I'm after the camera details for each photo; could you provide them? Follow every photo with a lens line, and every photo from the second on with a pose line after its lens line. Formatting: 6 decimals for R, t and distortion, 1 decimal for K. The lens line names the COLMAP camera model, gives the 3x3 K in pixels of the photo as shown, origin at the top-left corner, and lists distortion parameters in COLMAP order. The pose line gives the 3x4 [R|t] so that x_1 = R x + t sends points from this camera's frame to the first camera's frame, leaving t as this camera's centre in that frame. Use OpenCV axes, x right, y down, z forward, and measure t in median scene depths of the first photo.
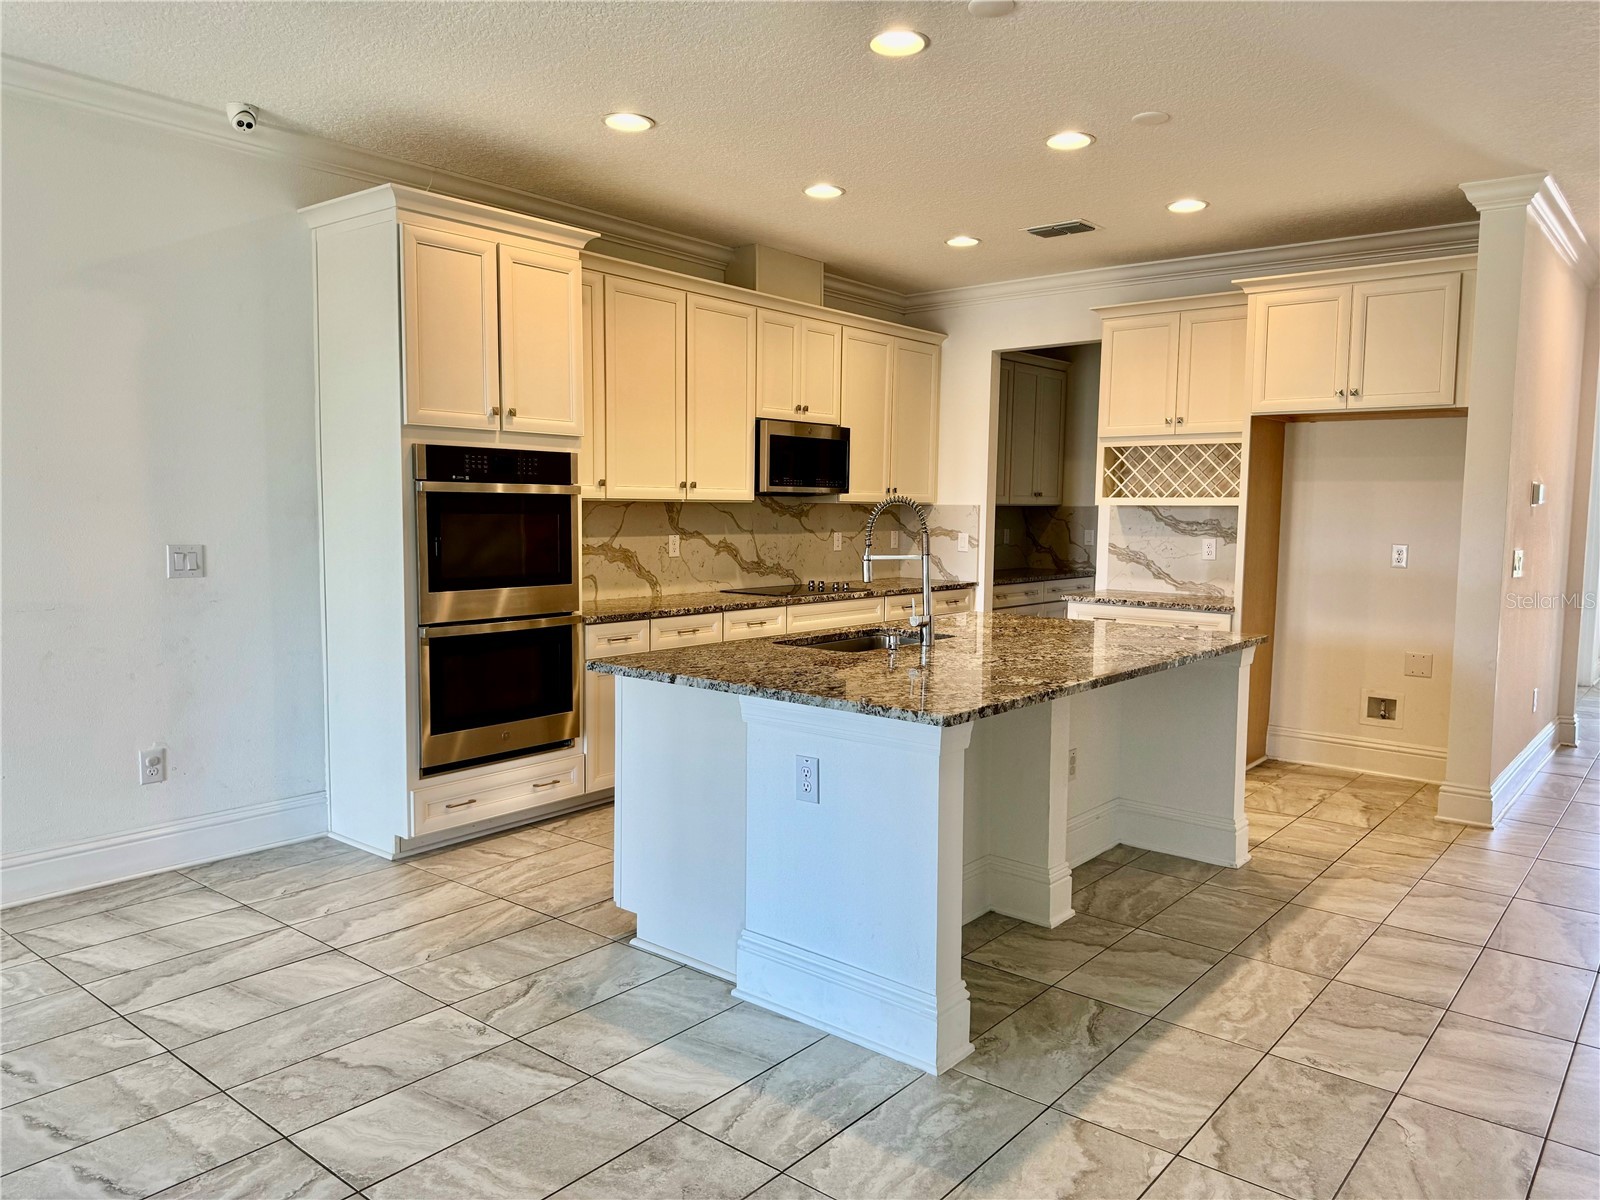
lens RADIAL K [[1130.0, 0, 814.5], [0, 1130.0, 601.0], [0, 0, 1]] dist [0.057327, -0.058788]
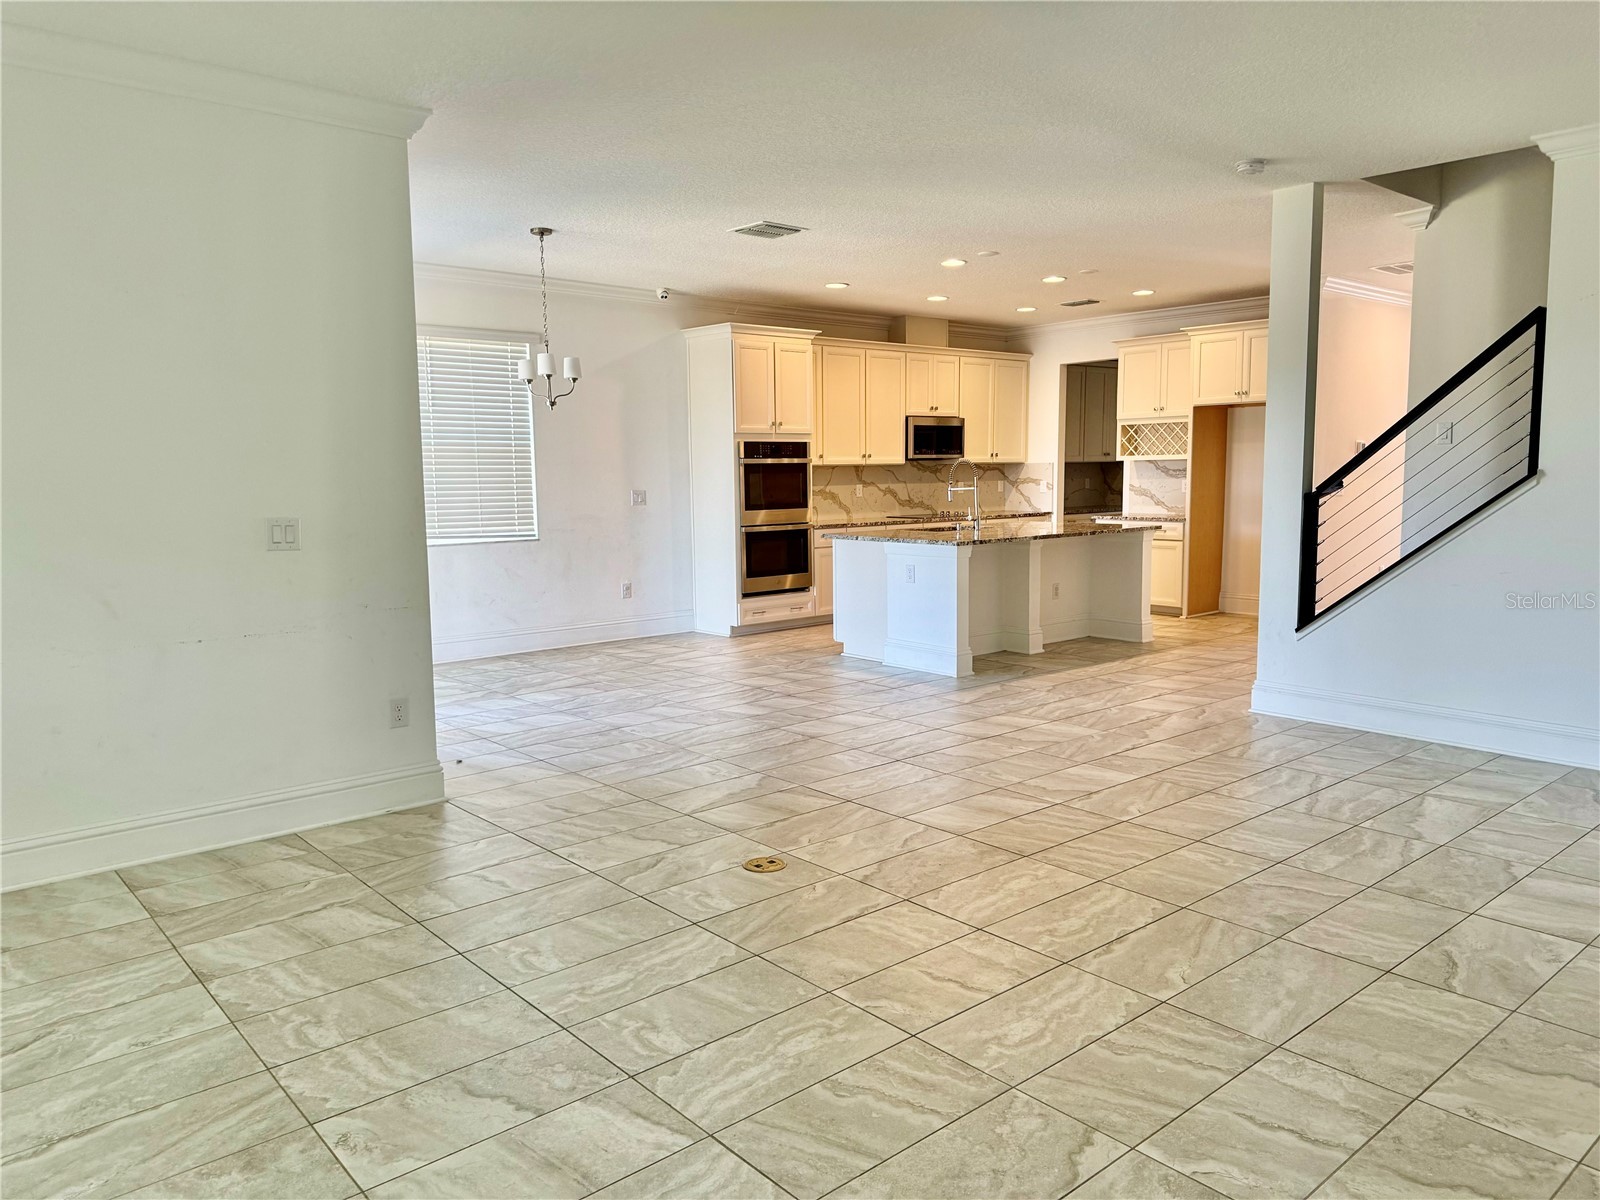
lens RADIAL K [[1130.0, 0, 792.0], [0, 1130.0, 609.5], [0, 0, 1]] dist [0.057327, -0.058788]
pose [[0.982265, -0.001301, -0.187495, 0.105113], [0.008444, 0.999268, 0.037305, 0.071579], [0.187309, -0.038226, 0.981557, -0.777374]]
